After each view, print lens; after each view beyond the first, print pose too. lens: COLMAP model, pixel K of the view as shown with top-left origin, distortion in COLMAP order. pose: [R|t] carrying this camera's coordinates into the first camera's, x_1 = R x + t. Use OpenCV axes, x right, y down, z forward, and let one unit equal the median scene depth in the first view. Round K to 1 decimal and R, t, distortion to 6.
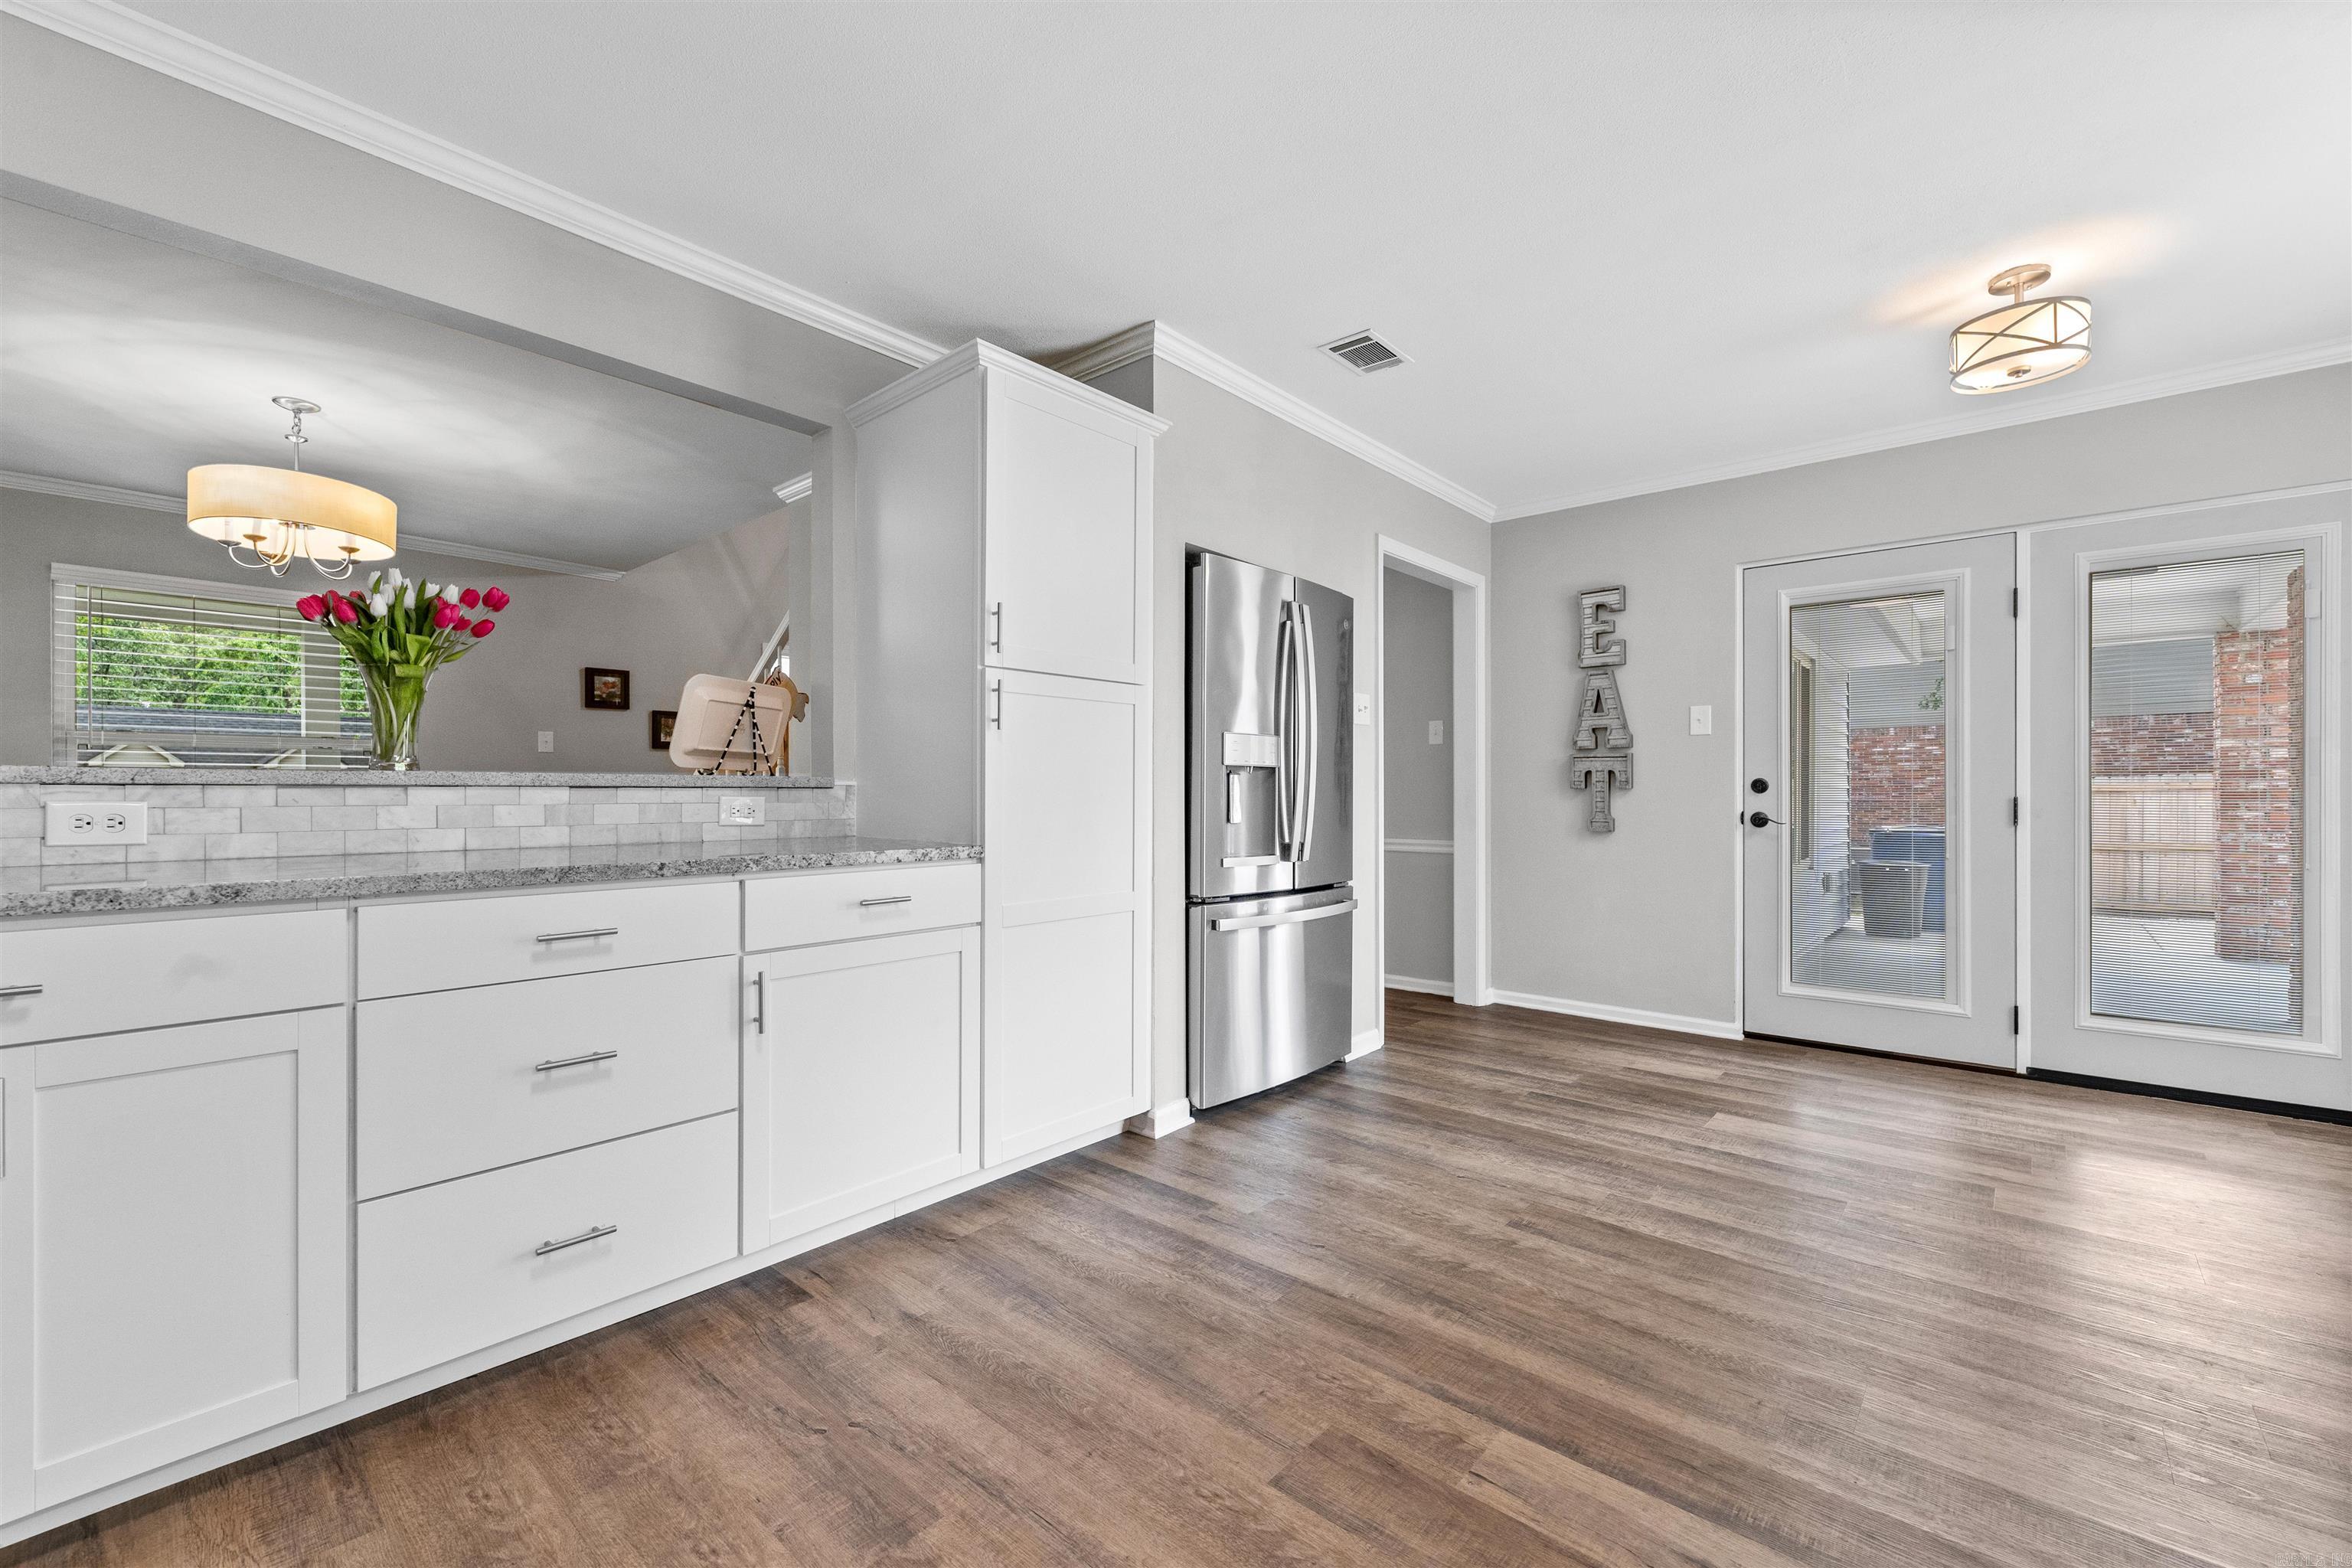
lens RADIAL K [[961.0, 0, 1176.7], [0, 961.0, 803.1], [0, 0, 1]] dist [0.005689, -0.002653]
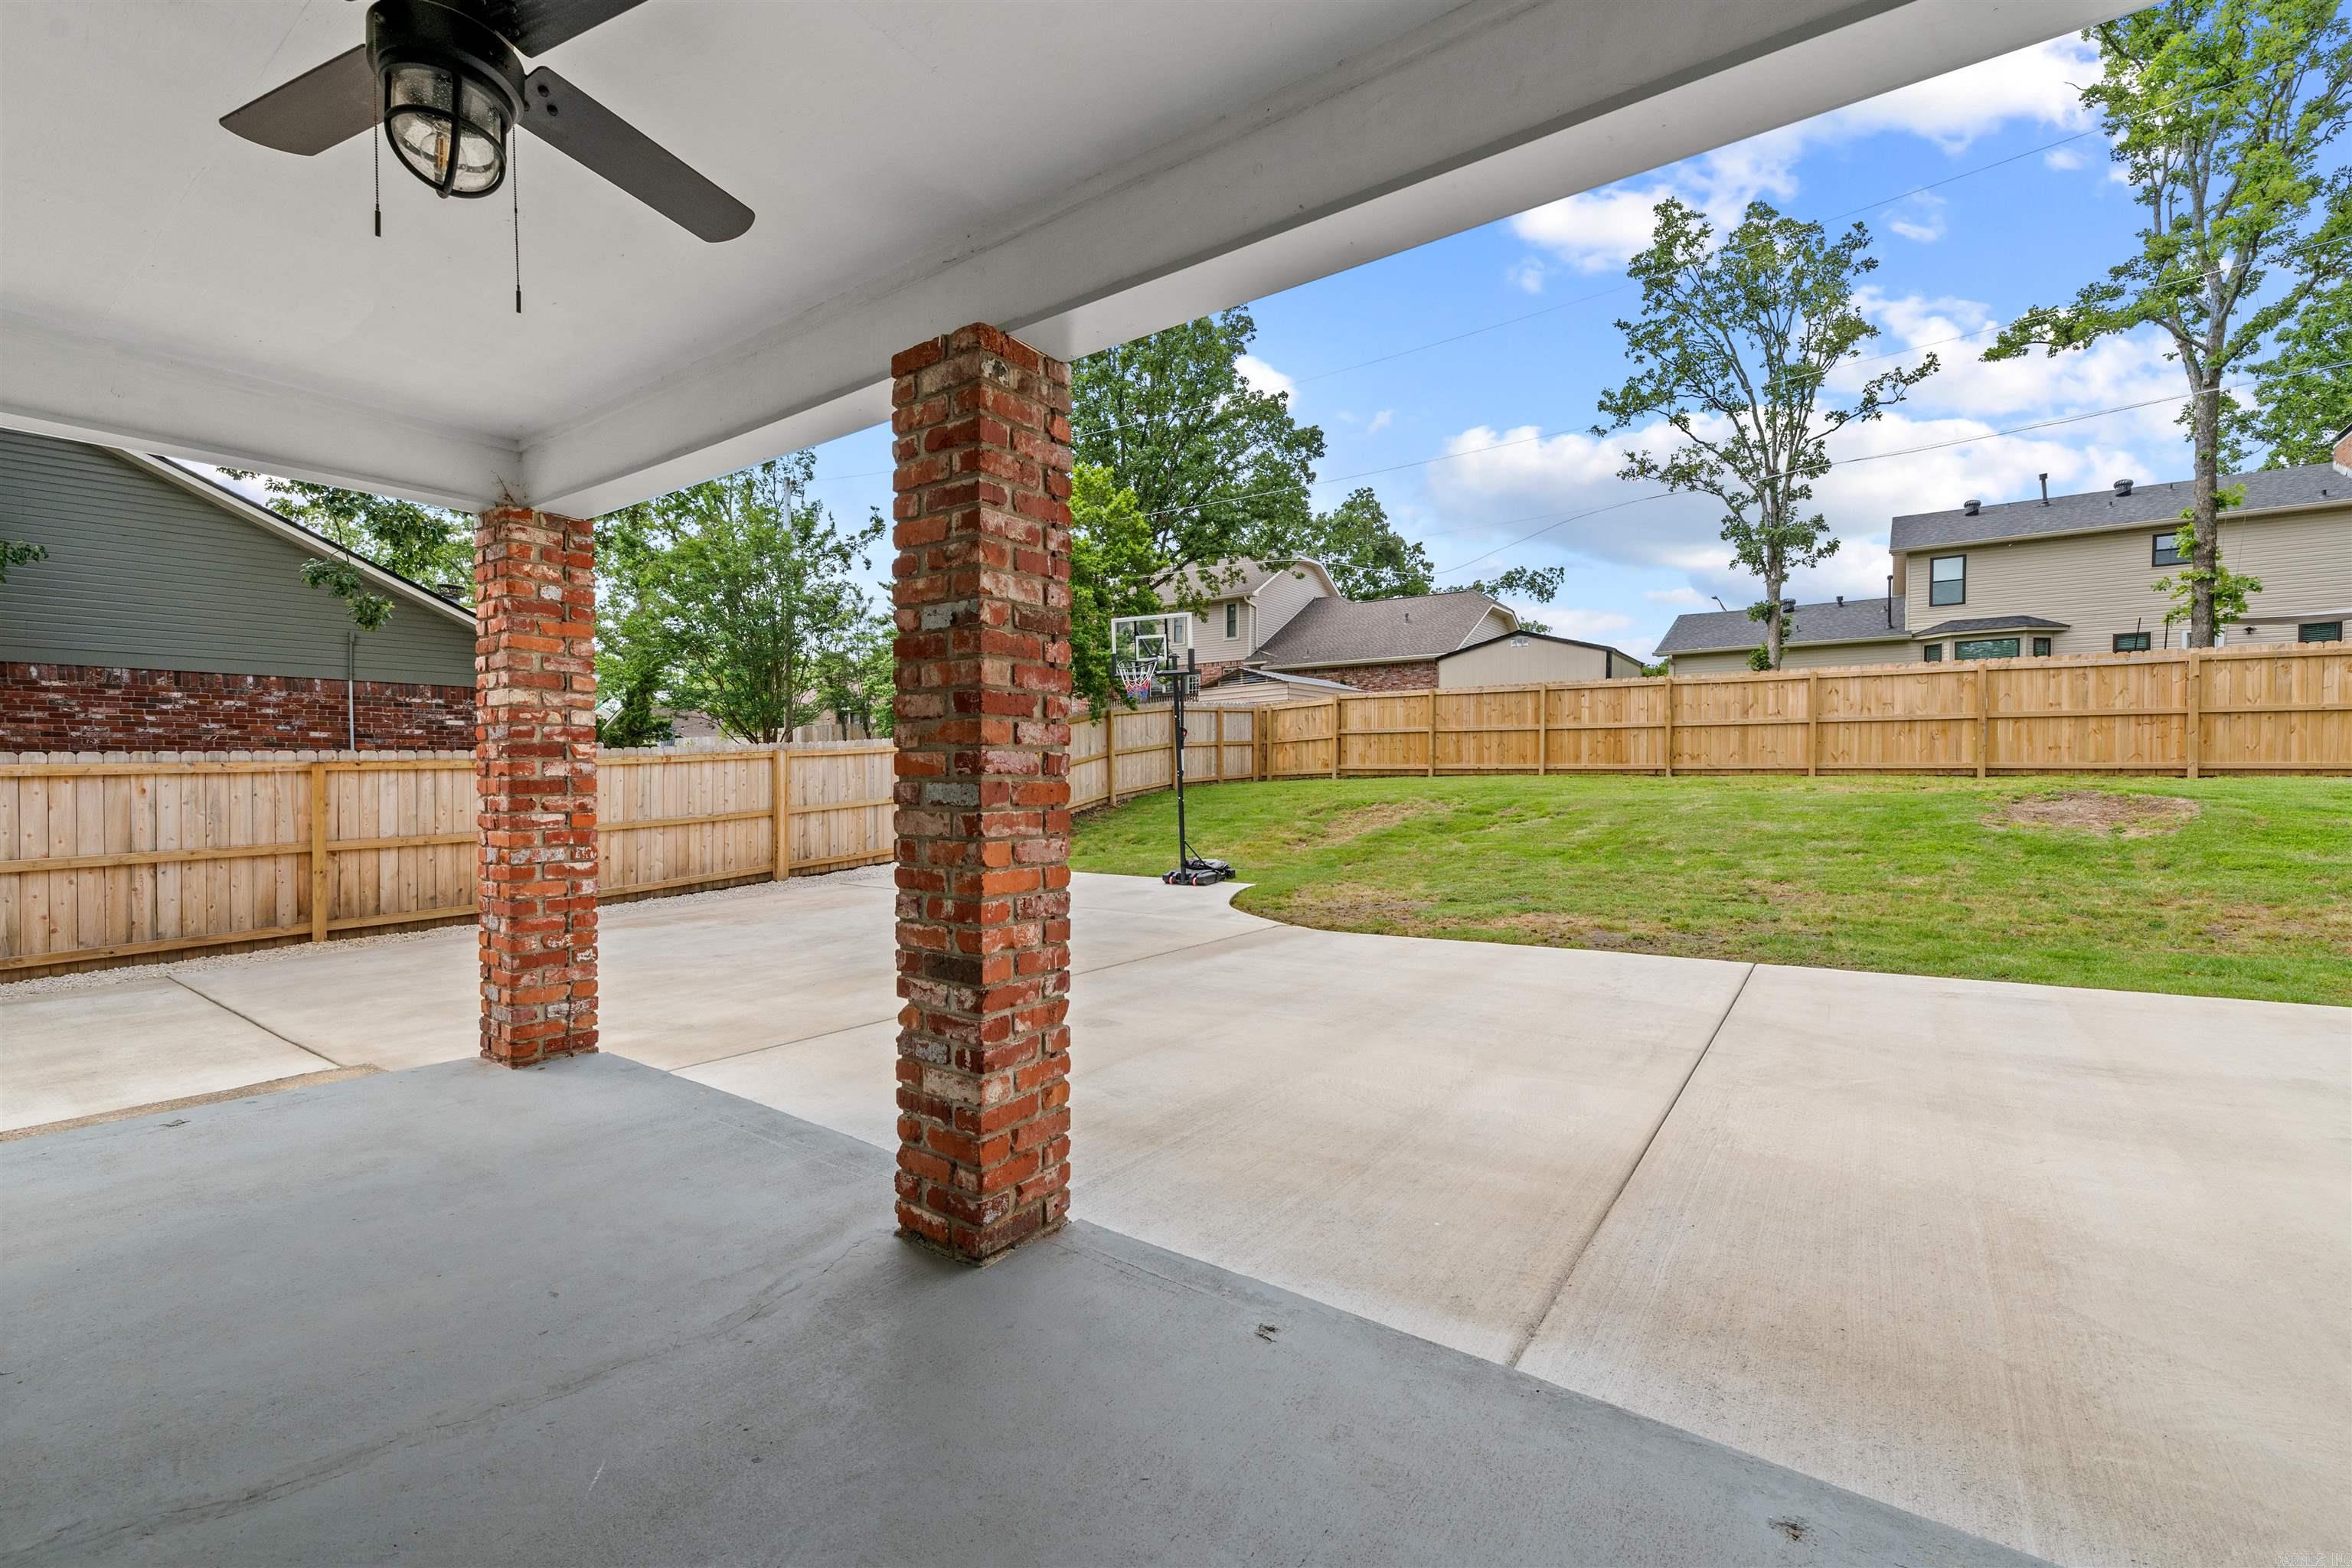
lens RADIAL K [[961.0, 0, 1188.9], [0, 961.0, 795.0], [0, 0, 1]] dist [0.005689, -0.002653]
pose [[-0.114309, -0.014747, 0.993336, 0.955719], [0.005217, 0.999867, 0.015444, -0.019599], [-0.993432, 0.006948, -0.114217, 1.366502]]
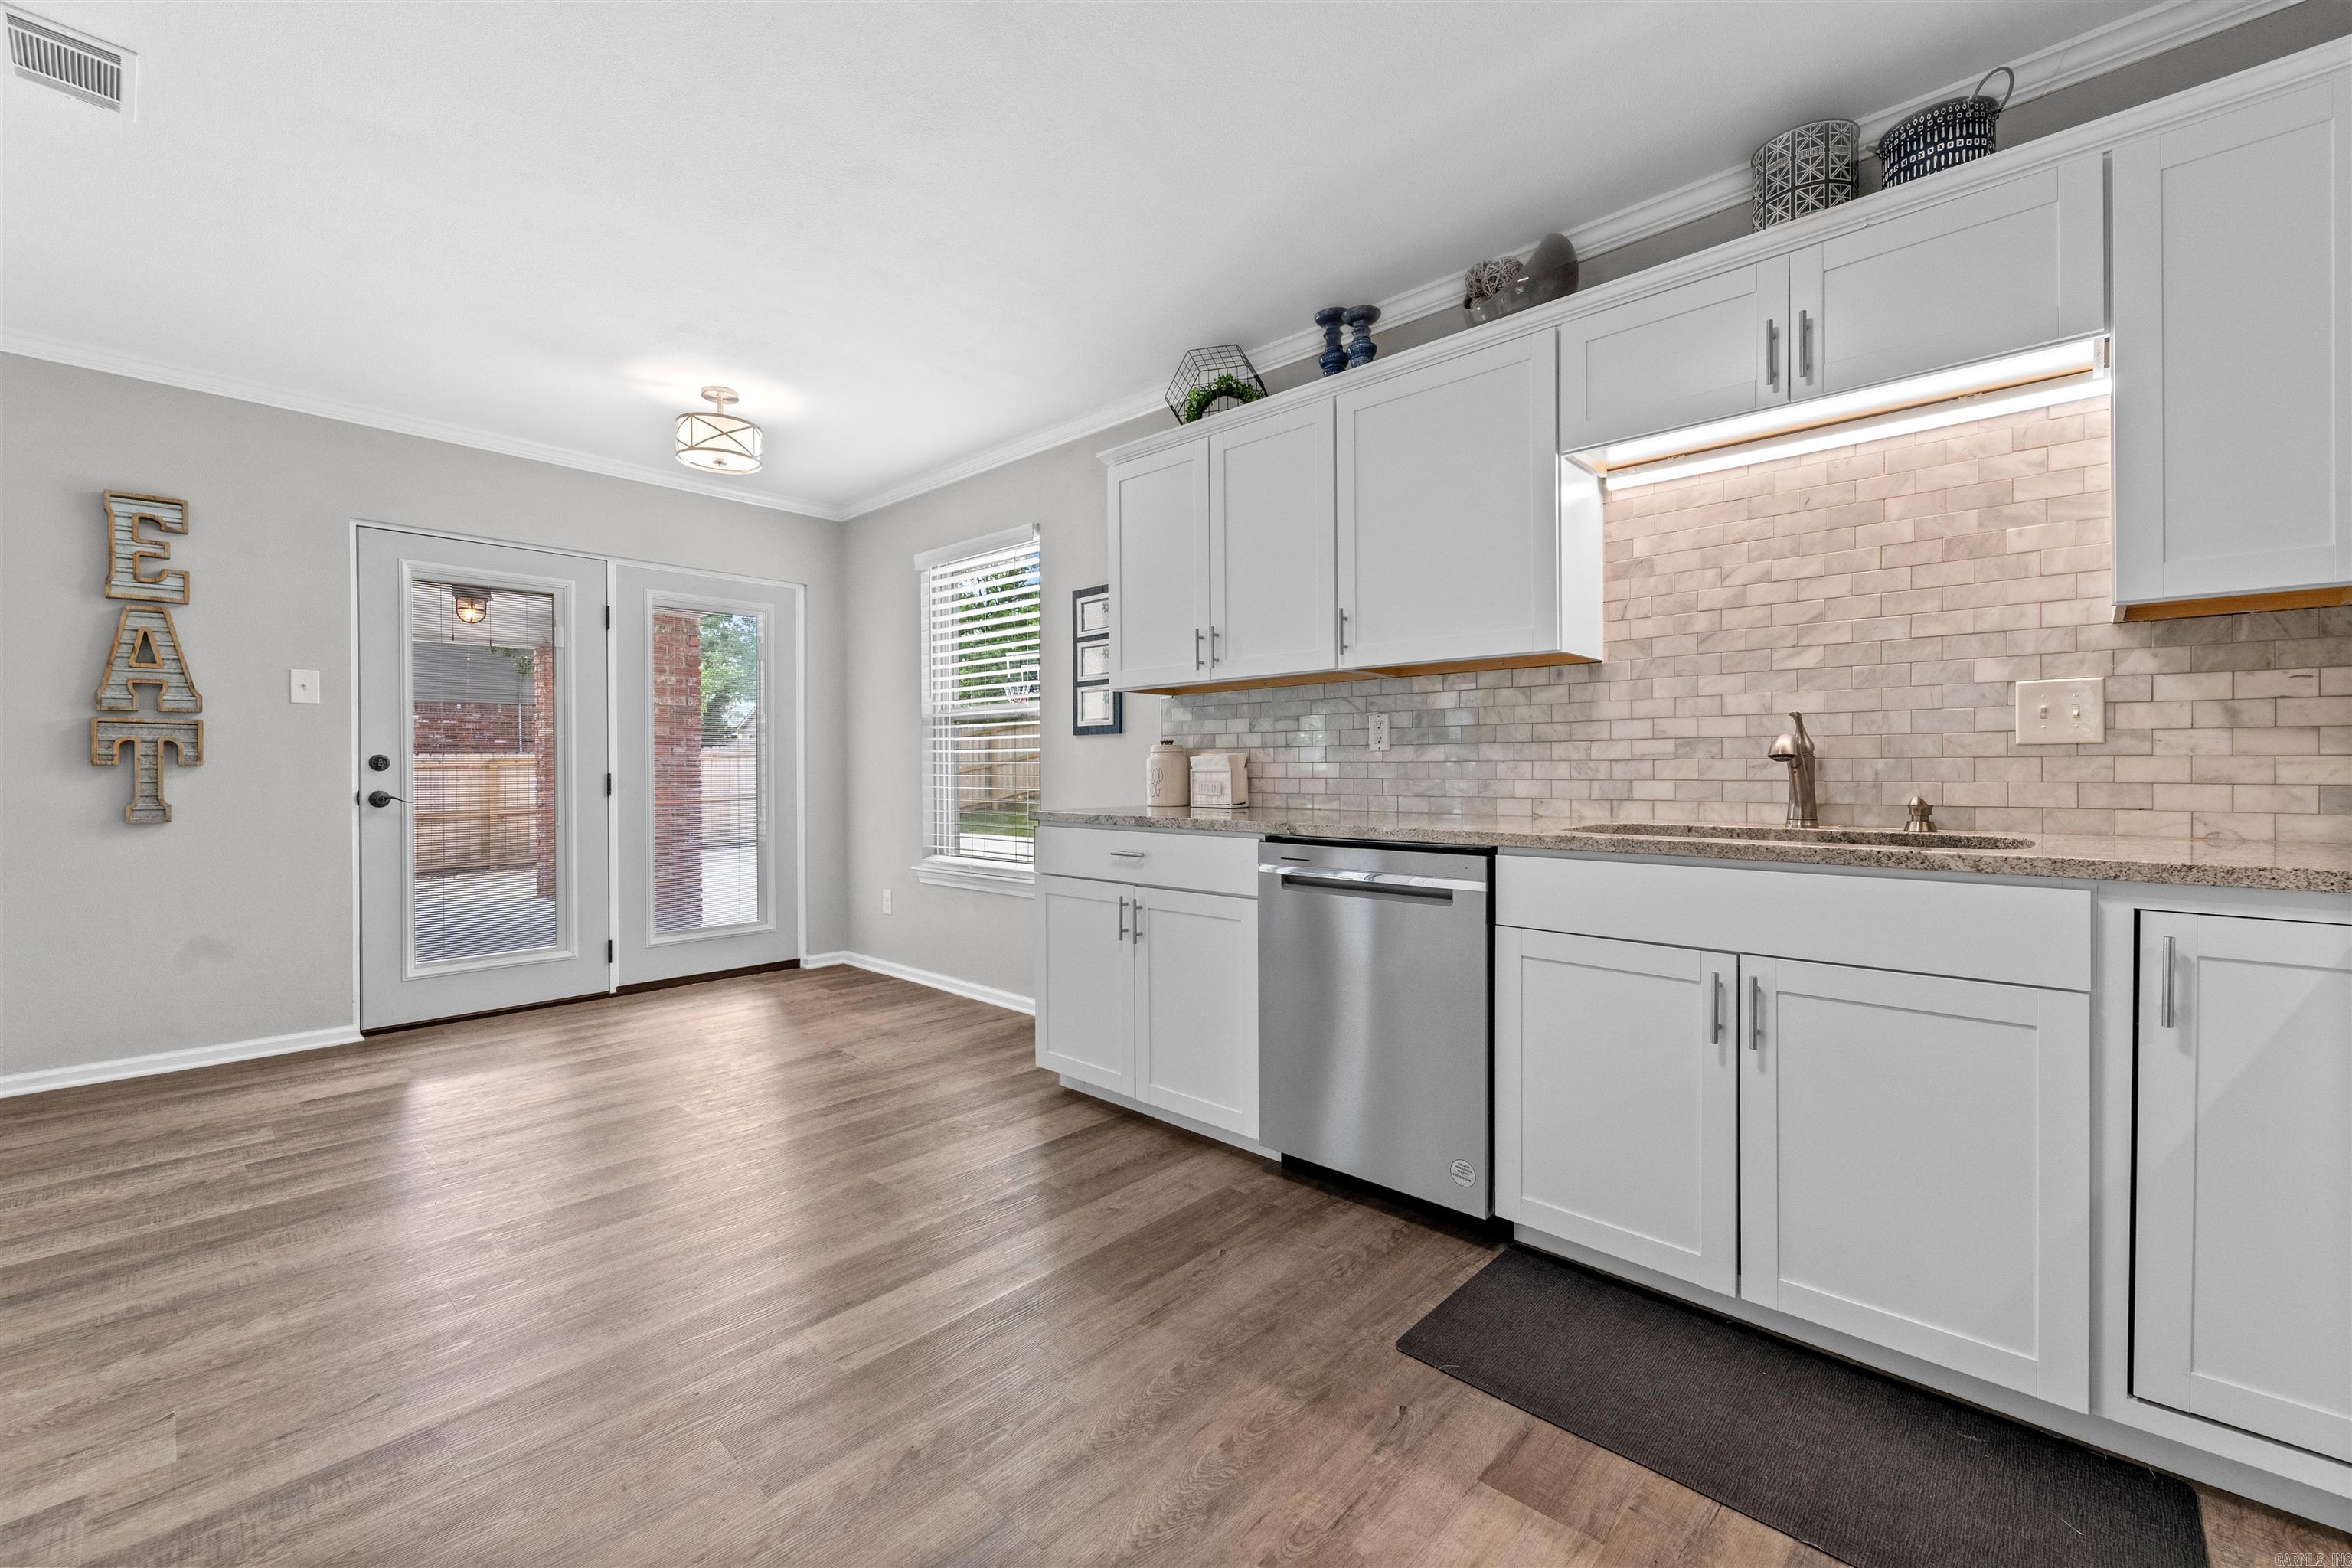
lens RADIAL K [[961.0, 0, 1168.7], [0, 961.0, 773.3], [0, 0, 1]] dist [0.005689, -0.002653]
pose [[0.033693, -0.005131, 0.999419, -0.371390], [0.013077, 0.999903, 0.004693, -0.002346], [-0.999347, 0.012911, 0.033757, 0.250033]]
